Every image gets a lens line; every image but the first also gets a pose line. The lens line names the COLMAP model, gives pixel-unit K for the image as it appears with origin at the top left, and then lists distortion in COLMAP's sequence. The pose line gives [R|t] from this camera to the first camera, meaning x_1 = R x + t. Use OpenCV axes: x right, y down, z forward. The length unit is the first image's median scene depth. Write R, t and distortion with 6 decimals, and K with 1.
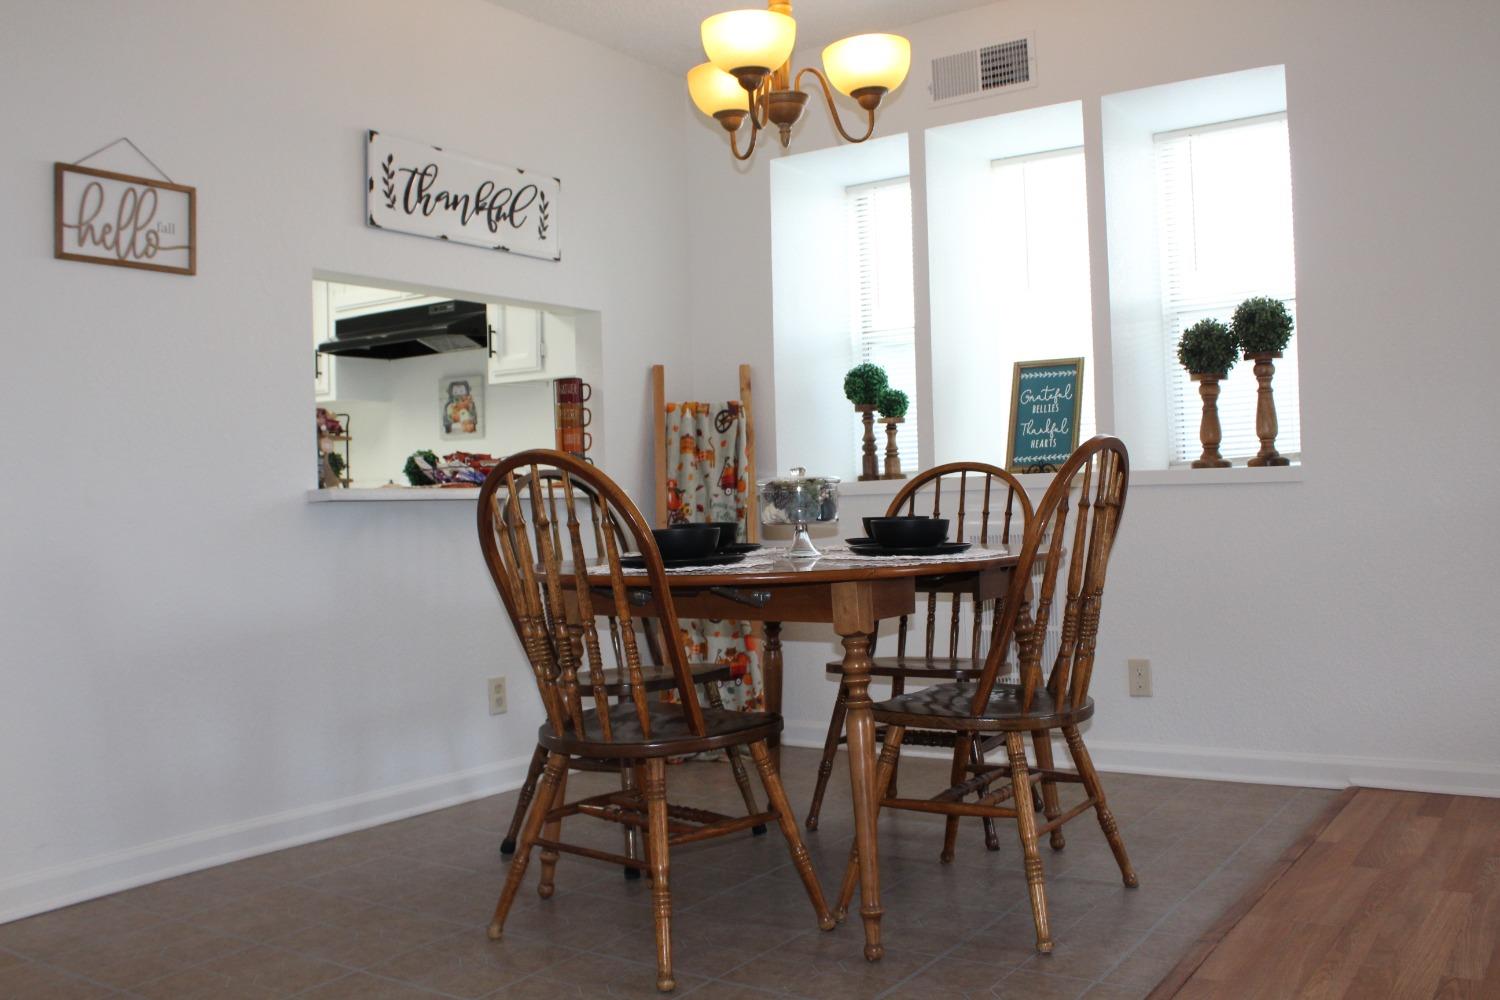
lens RADIAL K [[1350.1, 0, 749.1], [0, 1350.1, 493.6], [0, 0, 1]] dist [-0.152911, 0.152198]
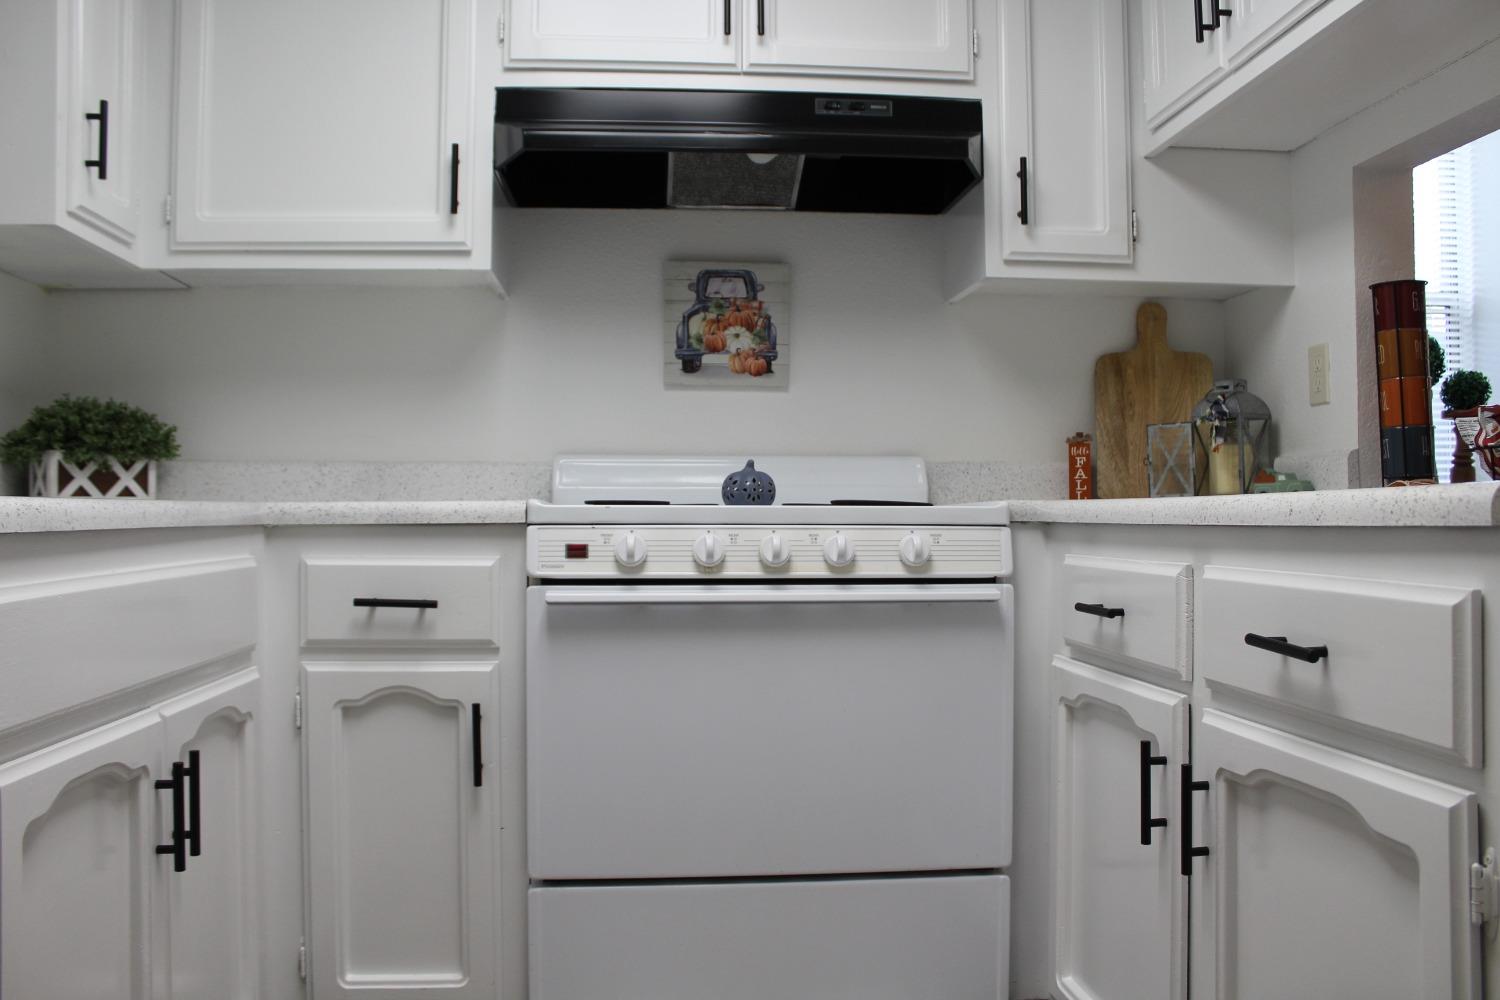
lens RADIAL K [[1248.7, 0, 750.0], [0, 1248.7, 500.0], [0, 0, 1]] dist [-0.165744, 0.149712]
pose [[0.774613, 0.033448, 0.631550, -0.497345], [-0.020277, 0.999401, -0.028059, 0.013225], [-0.632110, 0.008929, 0.774827, 0.645390]]
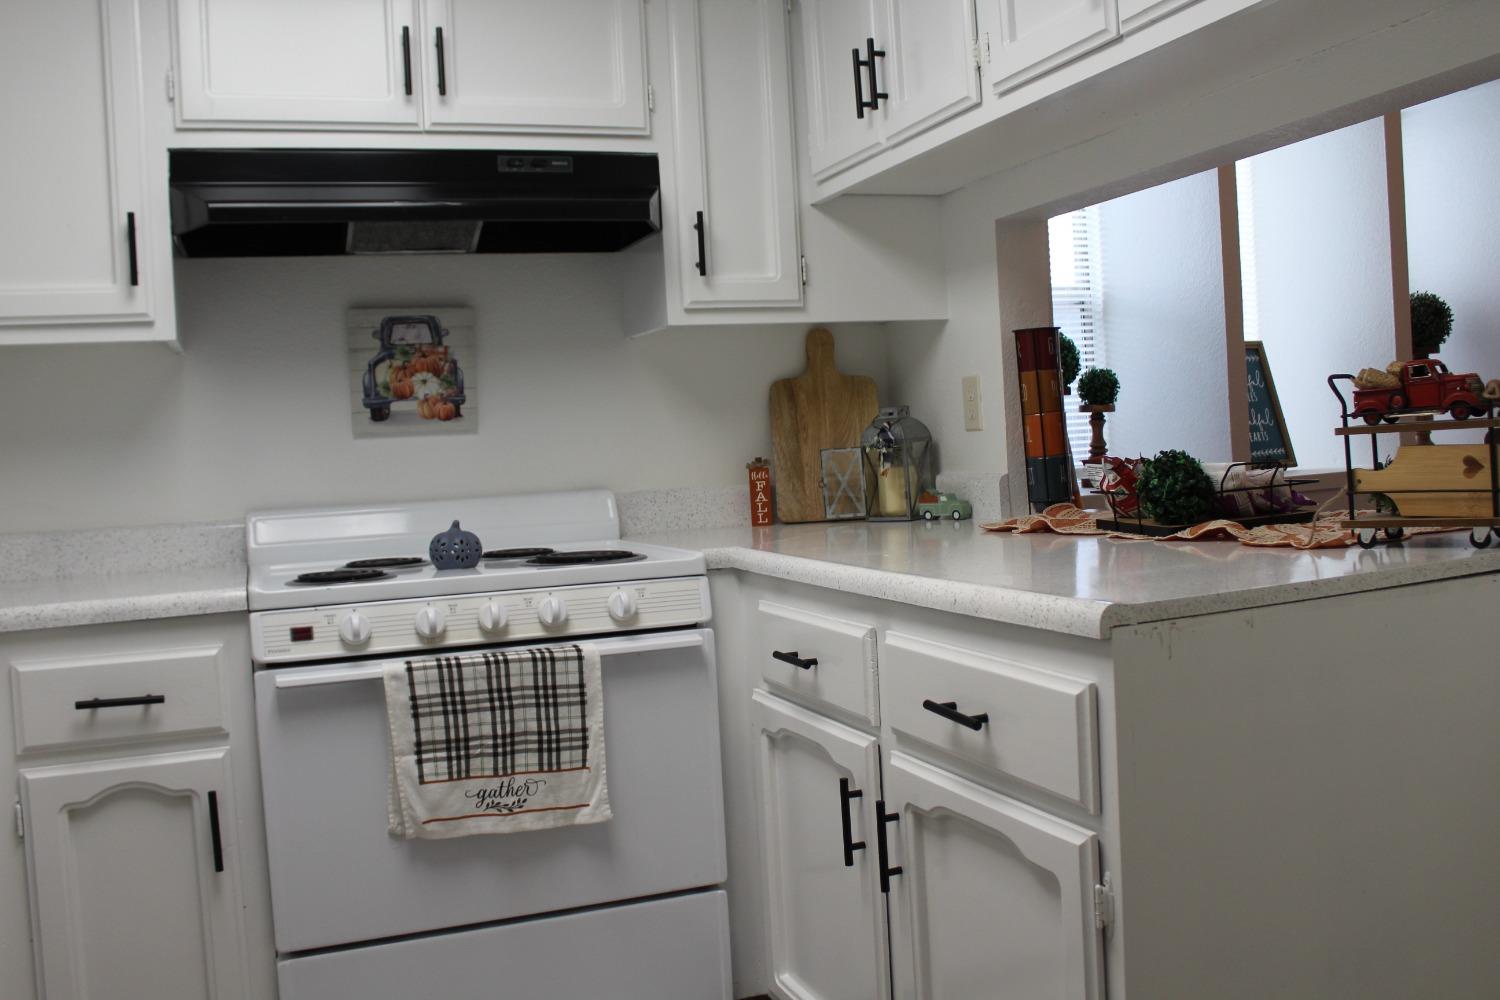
lens RADIAL K [[1350.1, 0, 749.1], [0, 1350.1, 493.6], [0, 0, 1]] dist [-0.152911, 0.152198]
pose [[0.577326, -0.037049, 0.815673, -0.549812], [0.036471, 0.999143, 0.019569, -0.023800], [-0.815699, 0.018451, 0.578183, 0.619077]]
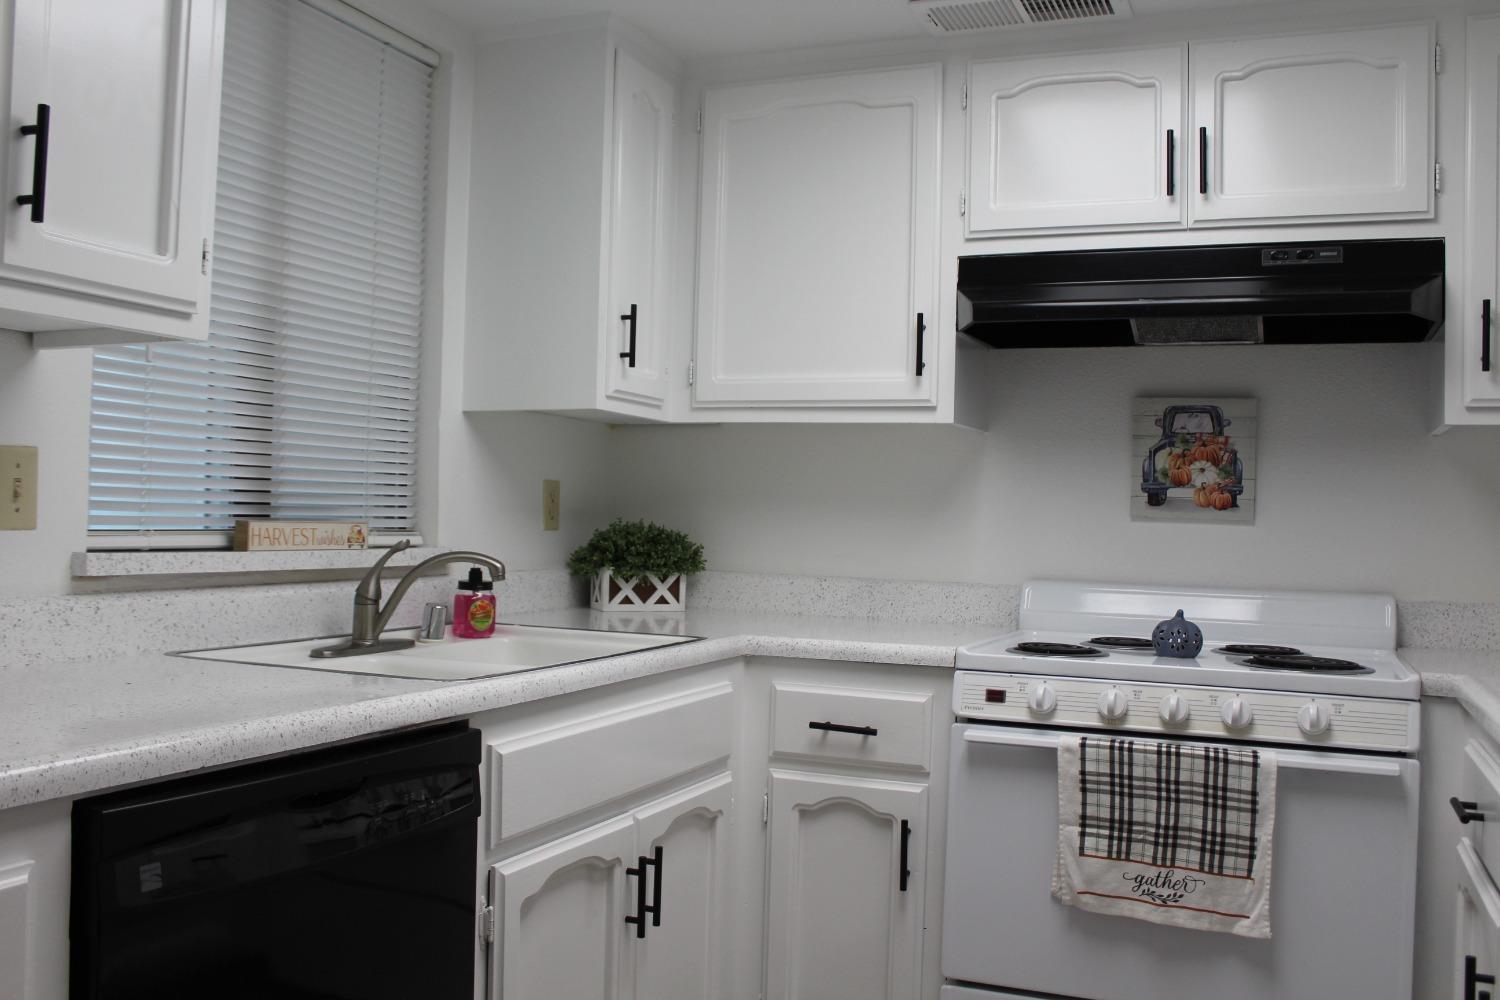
lens RADIAL K [[1350.1, 0, 749.1], [0, 1350.1, 493.6], [0, 0, 1]] dist [-0.152911, 0.152198]
pose [[0.978806, 0.057772, 0.196470, -0.478640], [-0.054868, 0.998289, -0.020194, -0.031669], [-0.197301, 0.008987, 0.980302, 0.546036]]
